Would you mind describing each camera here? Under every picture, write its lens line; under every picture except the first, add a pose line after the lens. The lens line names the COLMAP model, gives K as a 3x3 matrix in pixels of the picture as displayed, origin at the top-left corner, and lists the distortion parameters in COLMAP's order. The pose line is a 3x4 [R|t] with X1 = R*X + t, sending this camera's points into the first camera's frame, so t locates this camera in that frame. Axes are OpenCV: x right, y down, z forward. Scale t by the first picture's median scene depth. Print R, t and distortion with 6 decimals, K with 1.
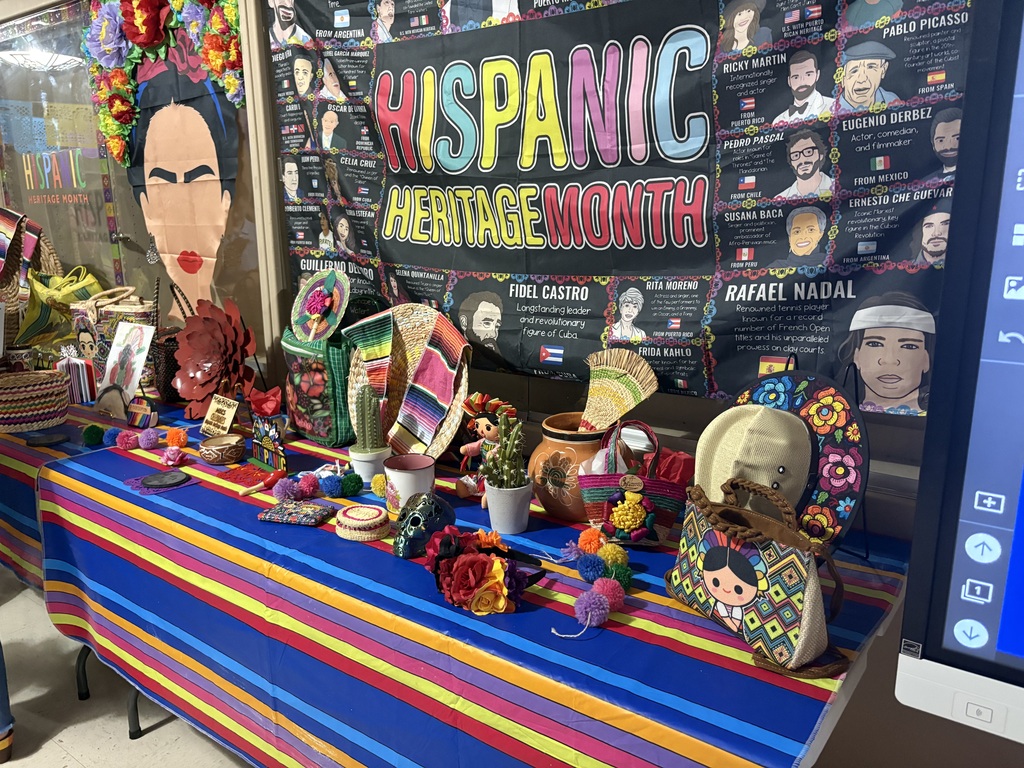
lens RADIAL K [[773.1, 0, 511.4], [0, 773.1, 386.1], [0, 0, 1]] dist [0.000265, -0.002901]
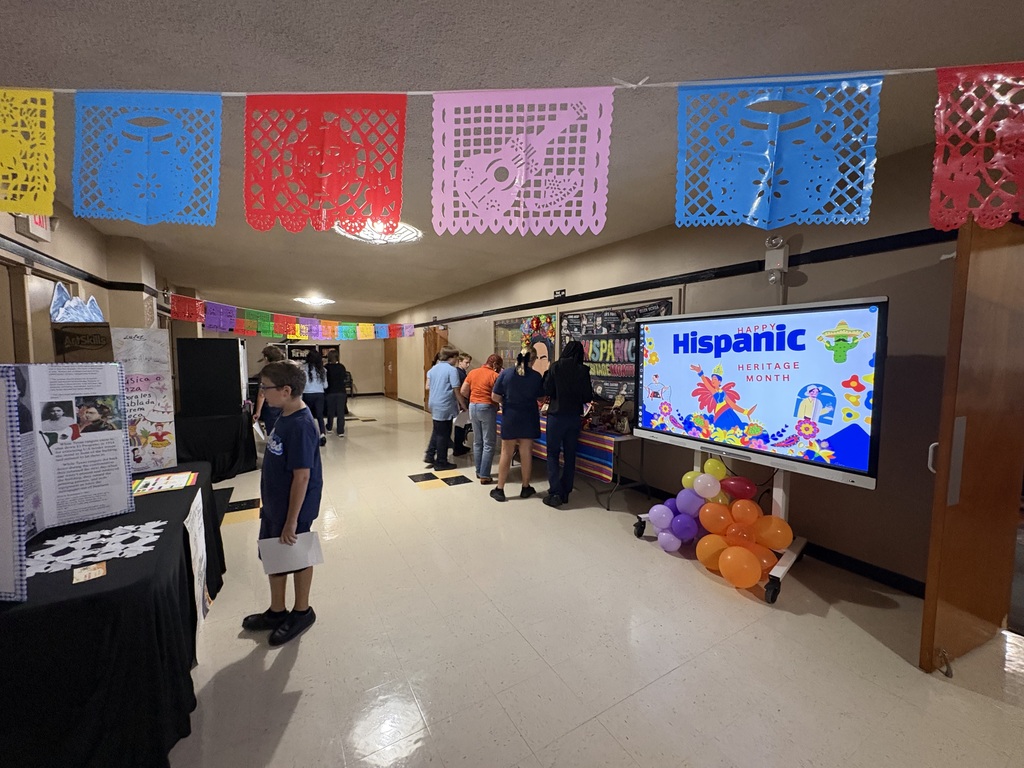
lens RADIAL K [[410.6, 0, 511.6], [0, 410.6, 383.6], [0, 0, 1]] dist [-0.000749, -0.000048]
pose [[0.921727, 0.037191, -0.386053, 0.477388], [-0.094871, 0.986773, -0.131450, 0.281653], [0.376058, 0.157786, 0.913063, -1.670093]]
